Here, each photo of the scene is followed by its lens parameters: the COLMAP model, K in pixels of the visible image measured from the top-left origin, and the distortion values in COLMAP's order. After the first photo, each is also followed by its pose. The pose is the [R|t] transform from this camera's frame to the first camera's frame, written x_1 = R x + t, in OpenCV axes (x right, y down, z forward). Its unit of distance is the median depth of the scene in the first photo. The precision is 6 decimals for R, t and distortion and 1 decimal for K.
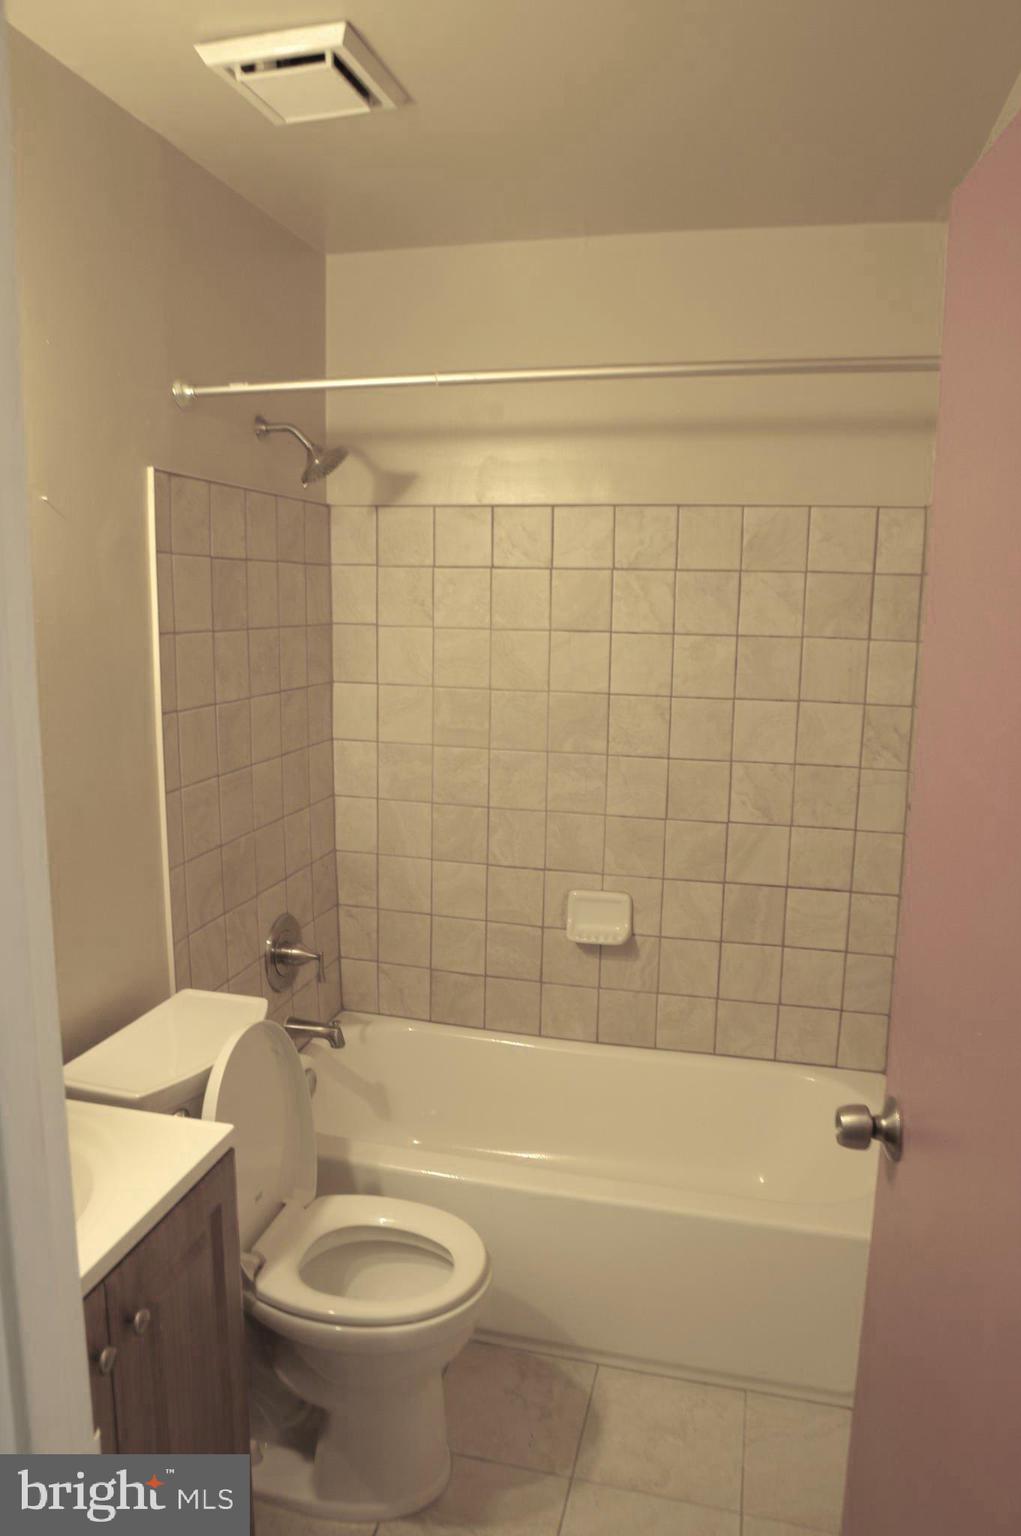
lens RADIAL K [[1052.0, 0, 502.4], [0, 1052.0, 771.8], [0, 0, 1]] dist [-0.093860, 0.052445]
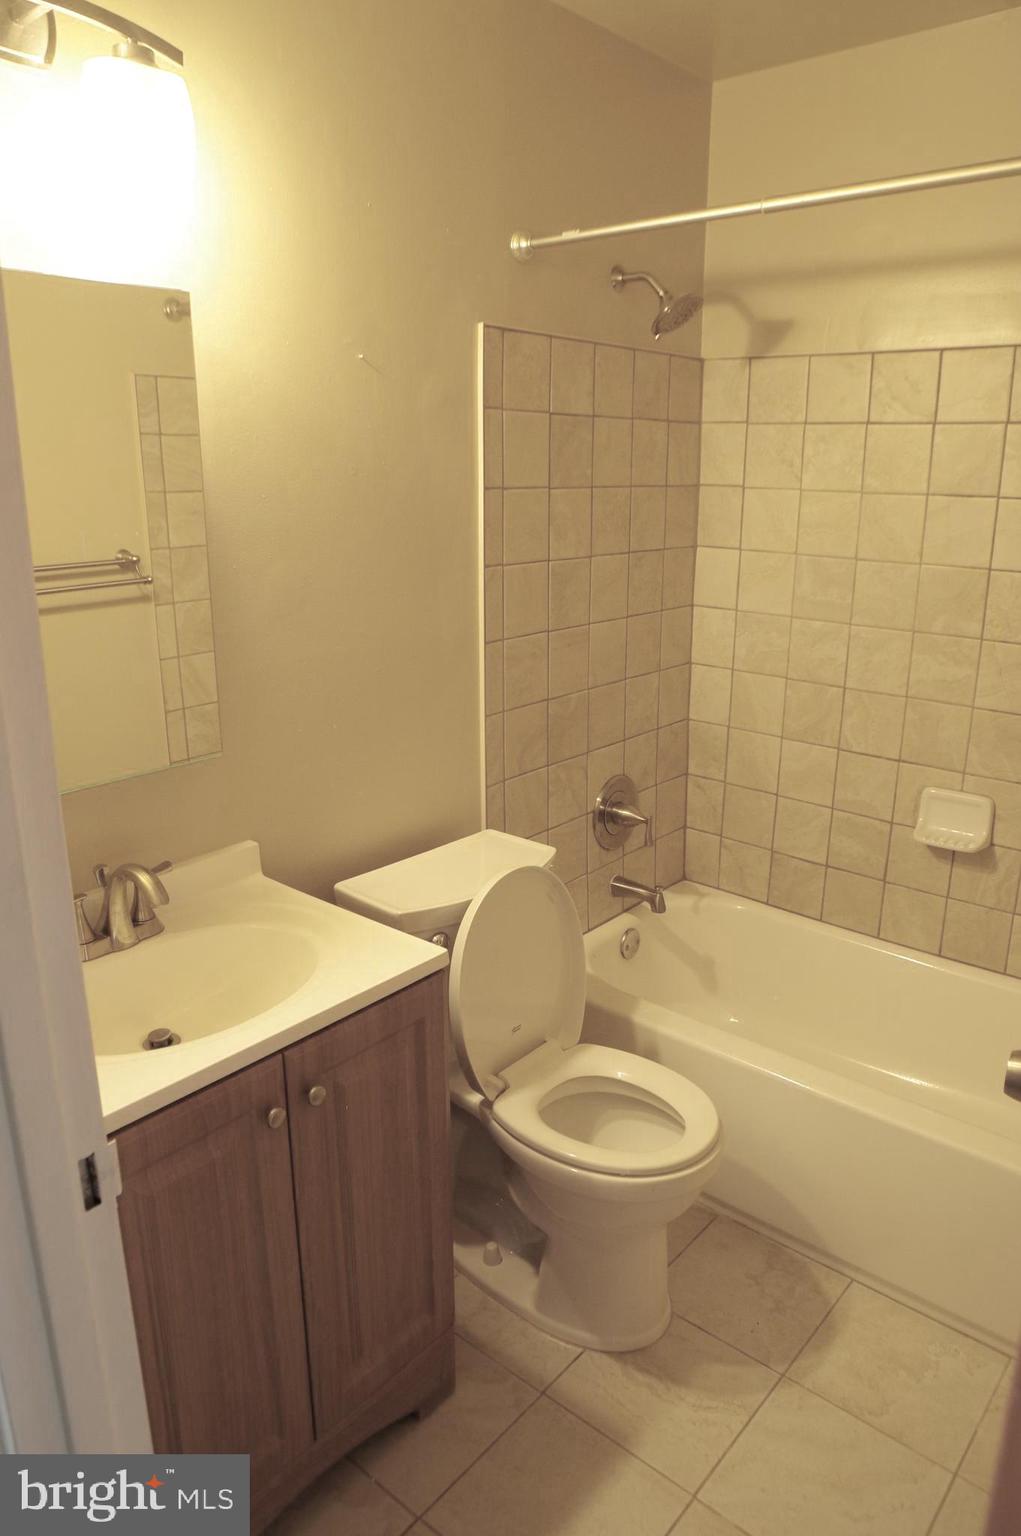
lens RADIAL K [[1052.0, 0, 502.4], [0, 1052.0, 771.8], [0, 0, 1]] dist [-0.093860, 0.052445]
pose [[0.893877, 0.116575, -0.432890, 0.128671], [-0.066125, 0.989323, 0.129876, 0.008101], [0.443408, -0.087468, 0.892042, 0.039785]]
